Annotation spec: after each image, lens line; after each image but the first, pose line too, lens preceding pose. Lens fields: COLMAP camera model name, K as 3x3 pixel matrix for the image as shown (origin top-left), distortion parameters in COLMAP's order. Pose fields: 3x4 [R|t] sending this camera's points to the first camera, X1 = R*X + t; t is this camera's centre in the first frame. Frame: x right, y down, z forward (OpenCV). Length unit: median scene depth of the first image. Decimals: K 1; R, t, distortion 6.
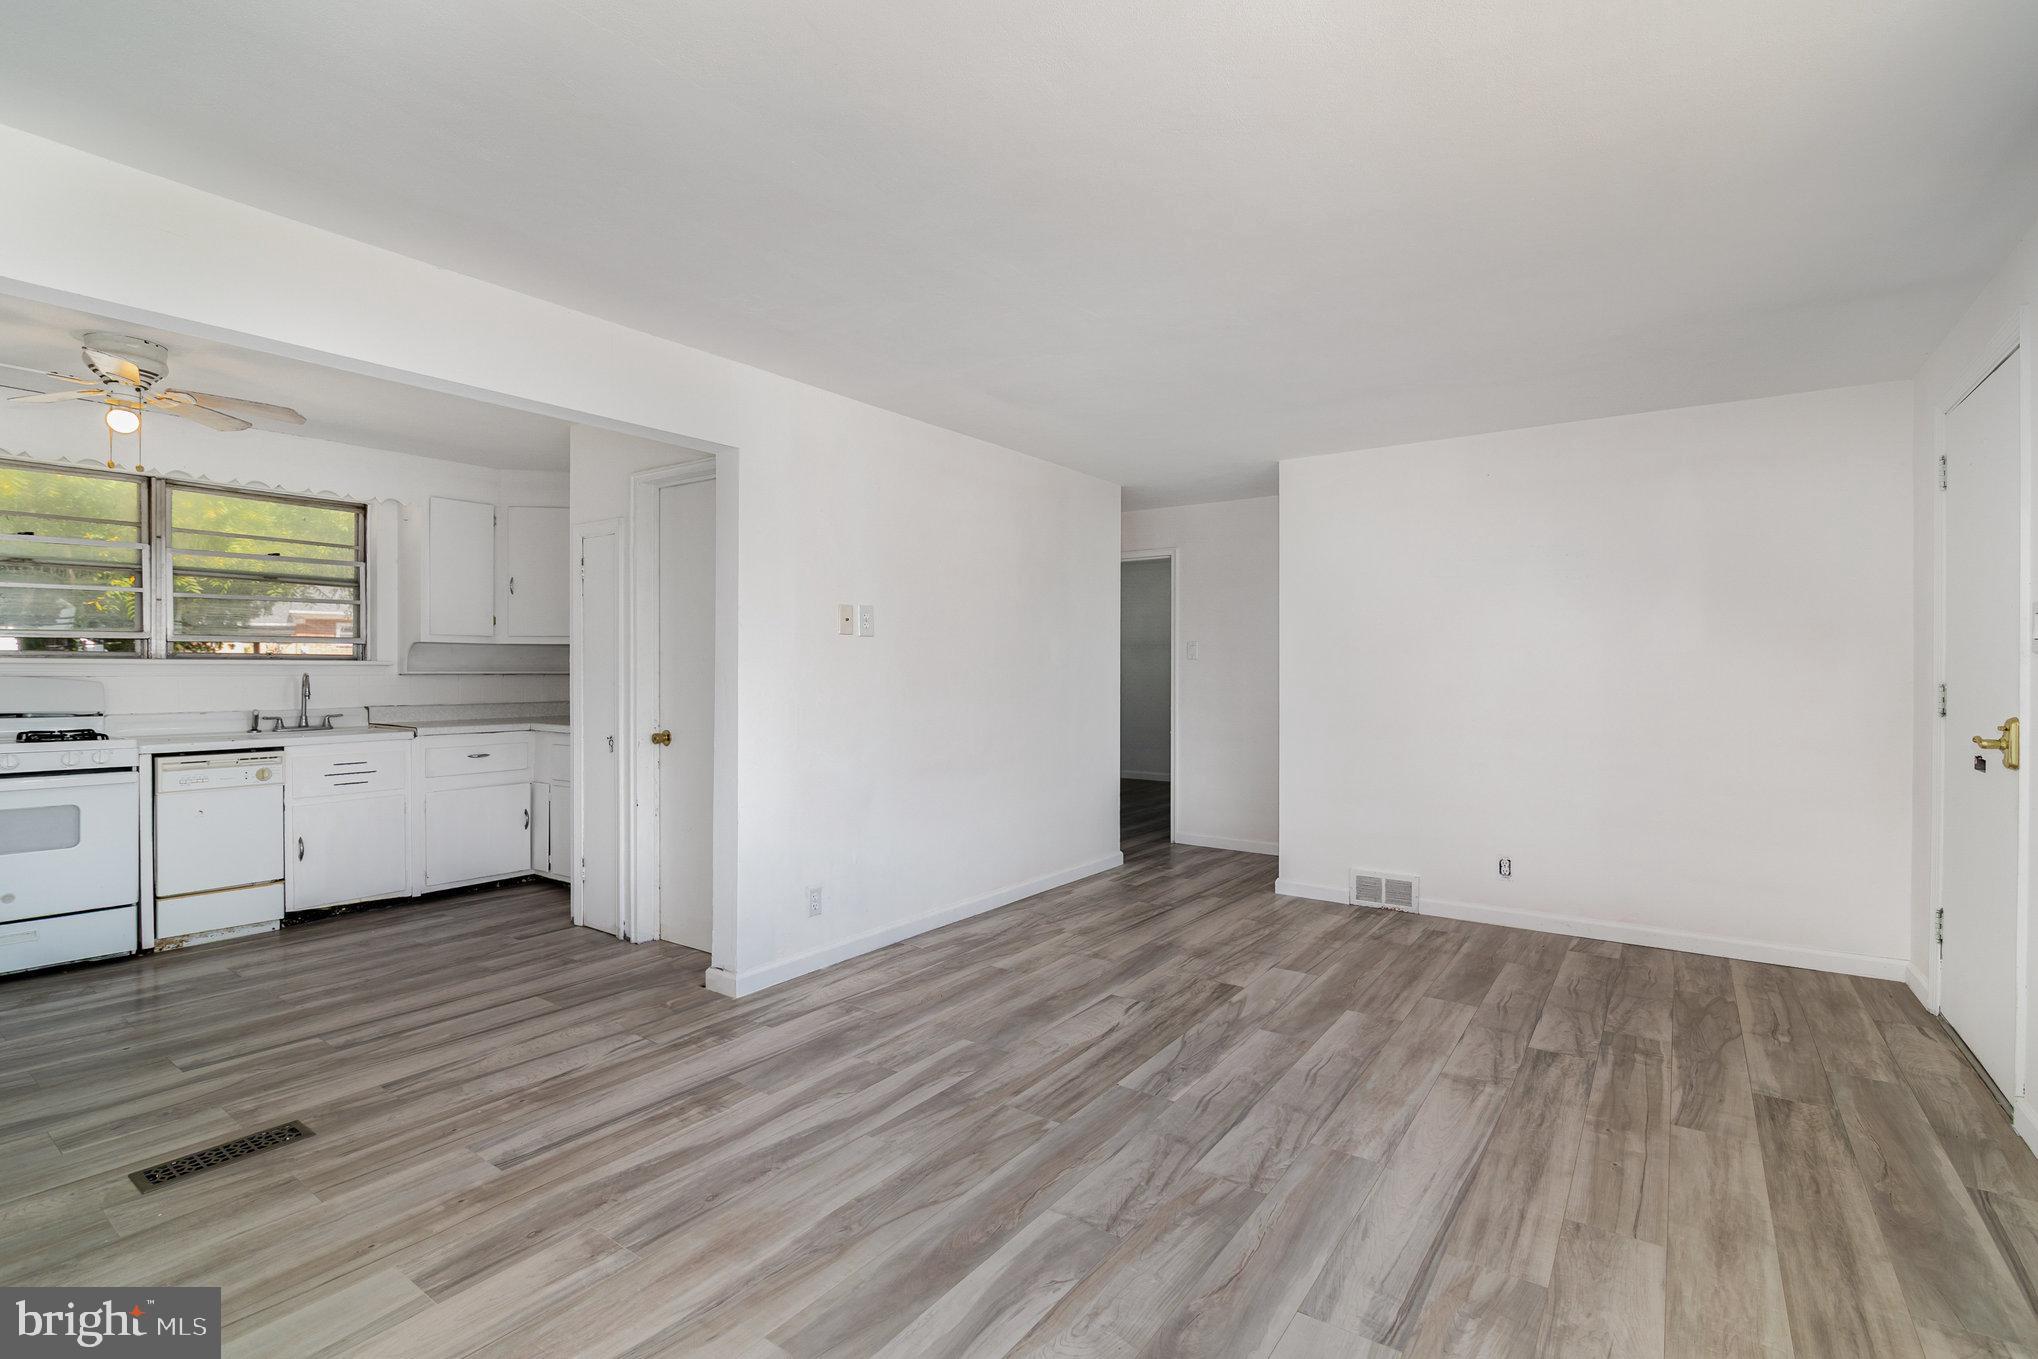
lens RADIAL K [[943.4, 0, 1025.3], [0, 943.4, 676.3], [0, 0, 1]] dist [-0.012612, 0.000270]
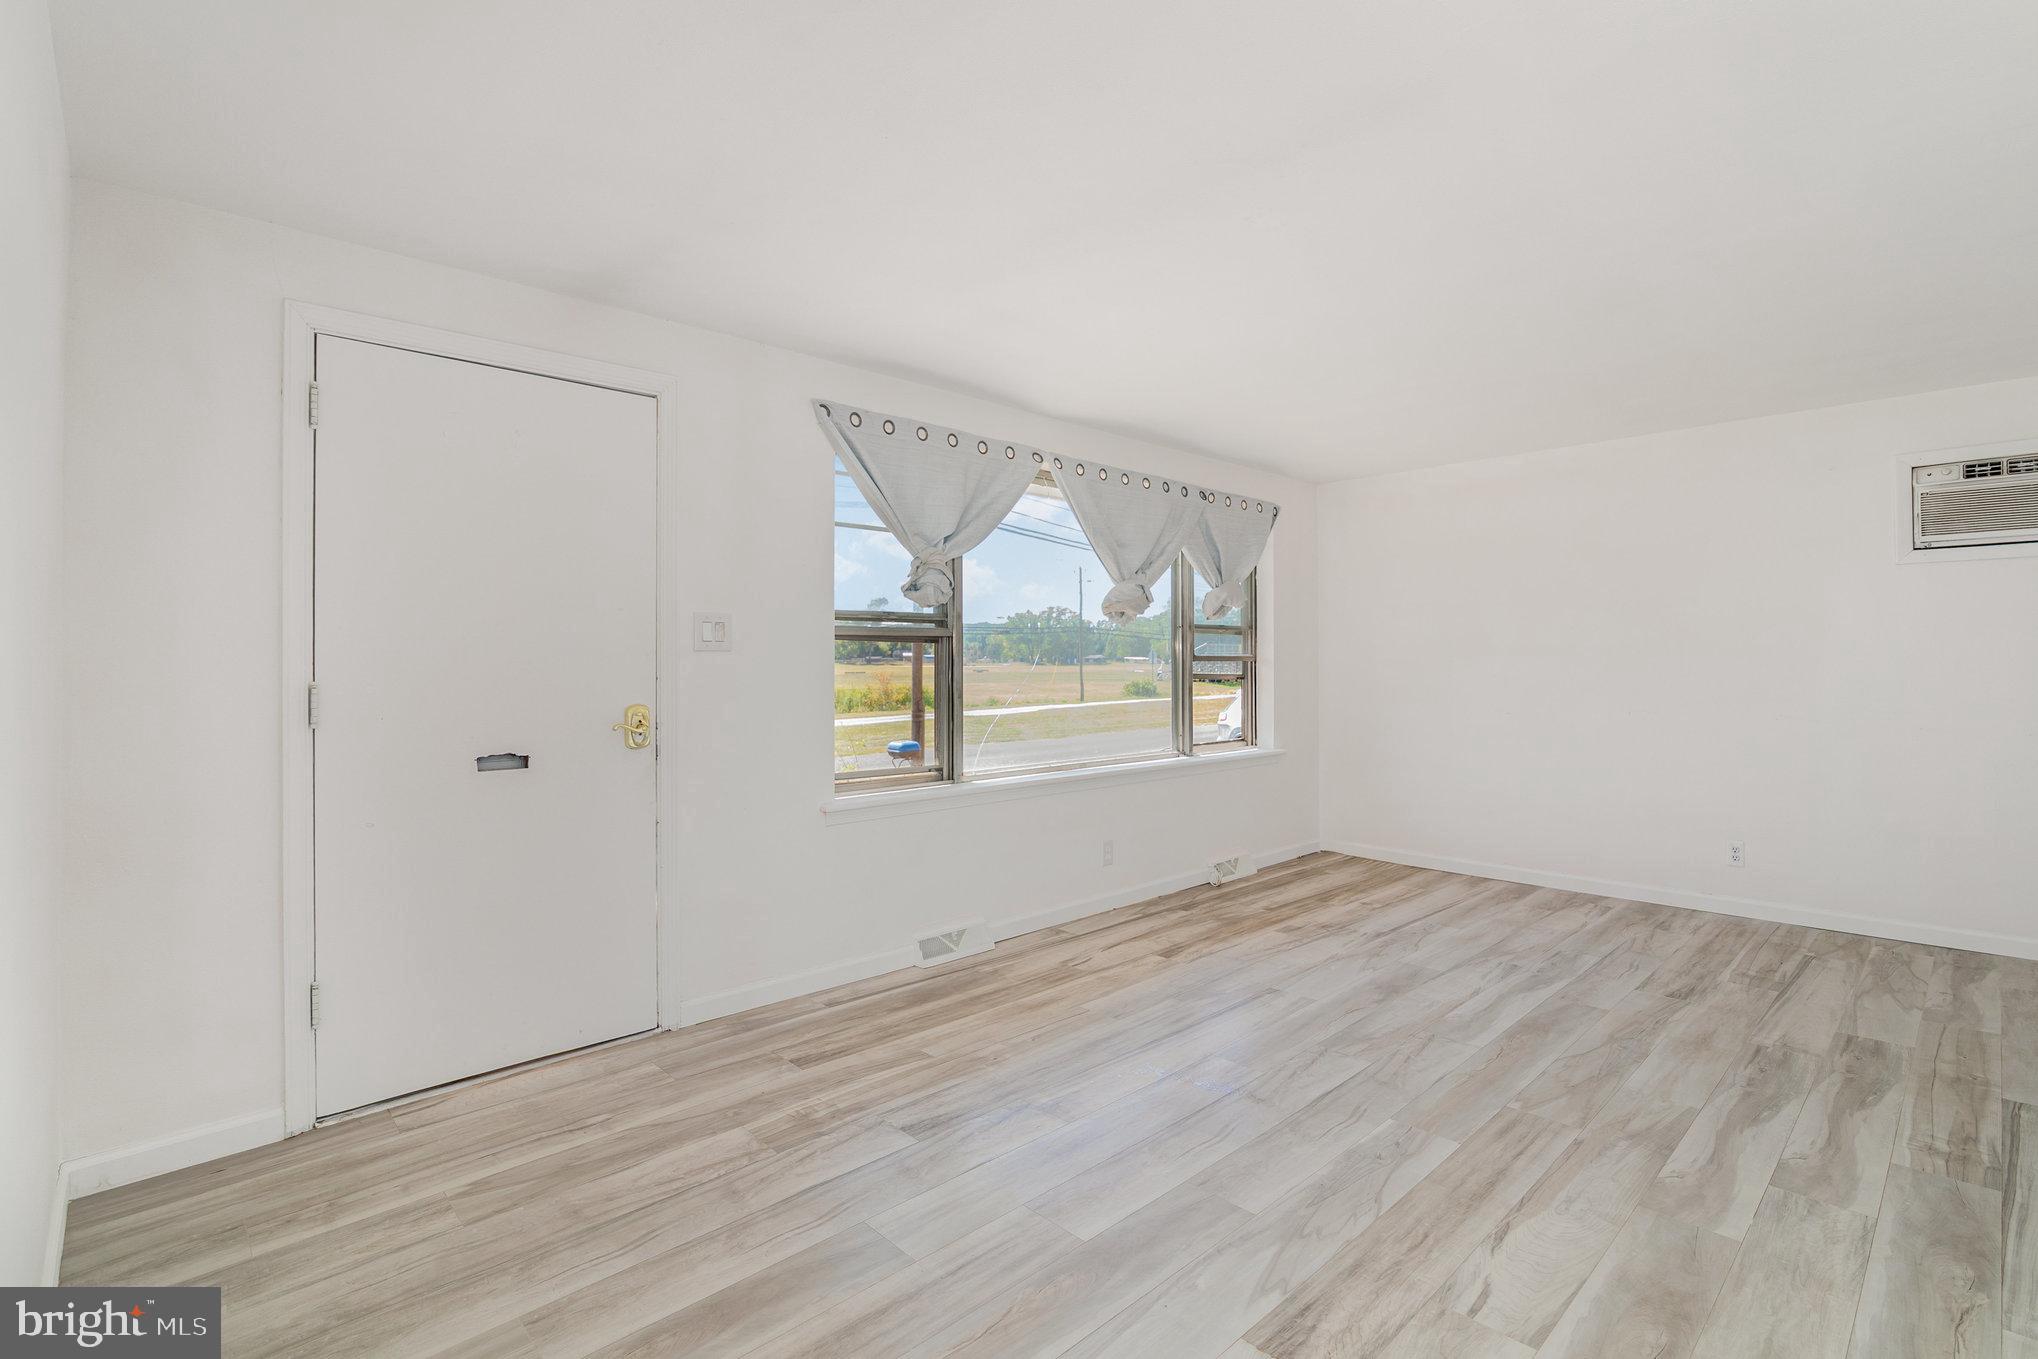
lens RADIAL K [[927.3, 0, 1021.1], [0, 927.3, 655.7], [0, 0, 1]] dist [-0.011866, 0.000759]
pose [[-0.978796, 0.003104, 0.204812, 0.270136], [0.003343, 0.999994, 0.000822, -0.014276], [-0.204809, 0.001489, -0.978801, 1.623872]]
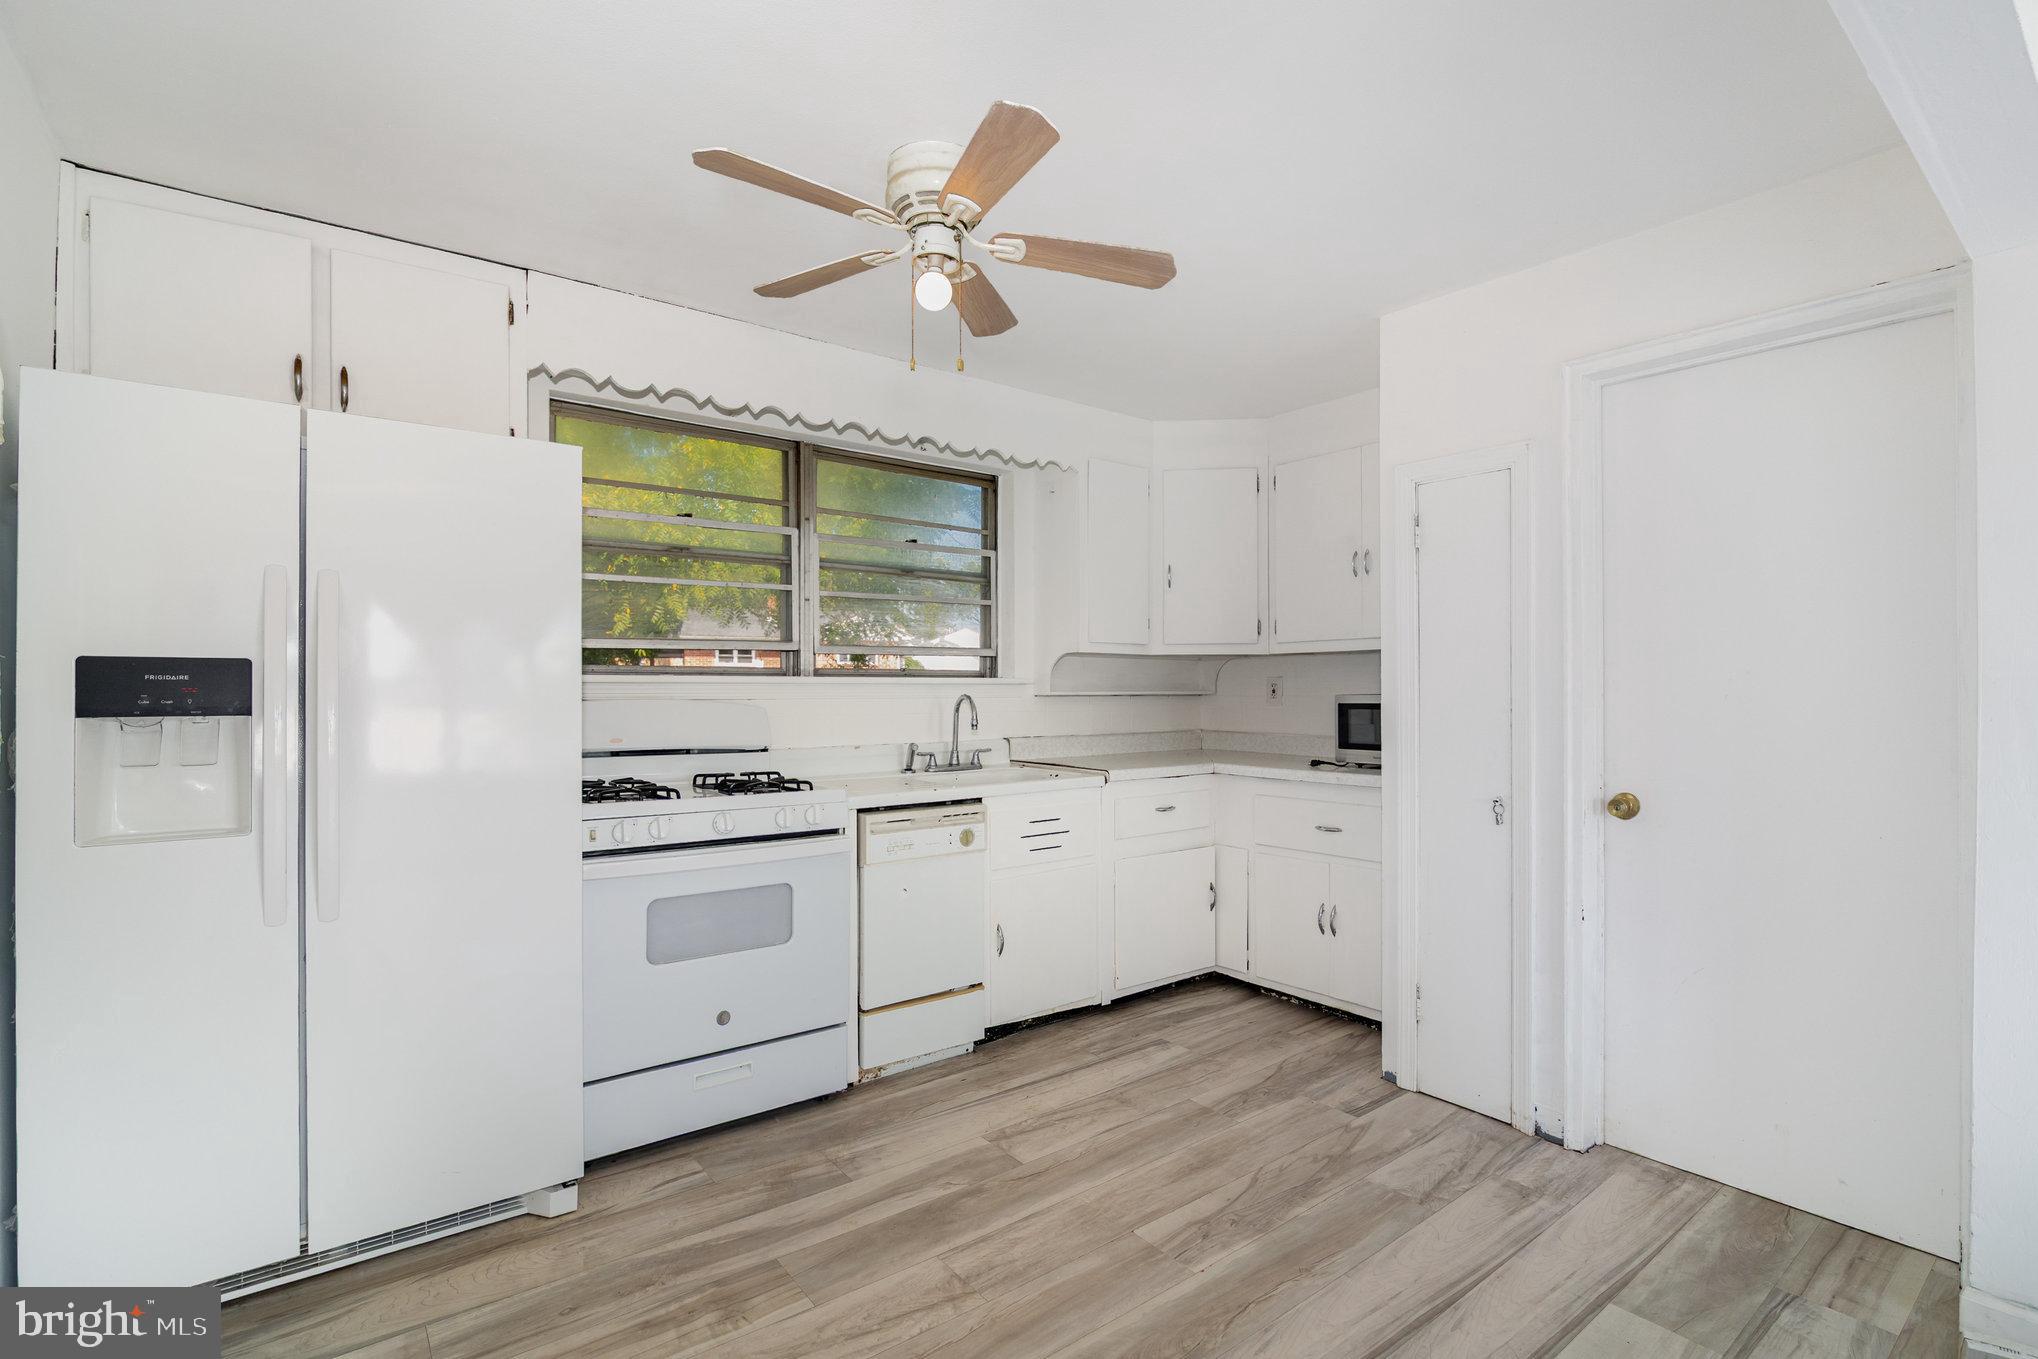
lens RADIAL K [[947.2, 0, 1017.8], [0, 947.2, 686.7], [0, 0, 1]] dist [-0.011955, 0.000341]
pose [[0.956496, -0.001906, -0.291741, -0.723622], [-0.000131, 0.999976, -0.006962, -0.006212], [0.291747, 0.006697, 0.956472, 0.410194]]
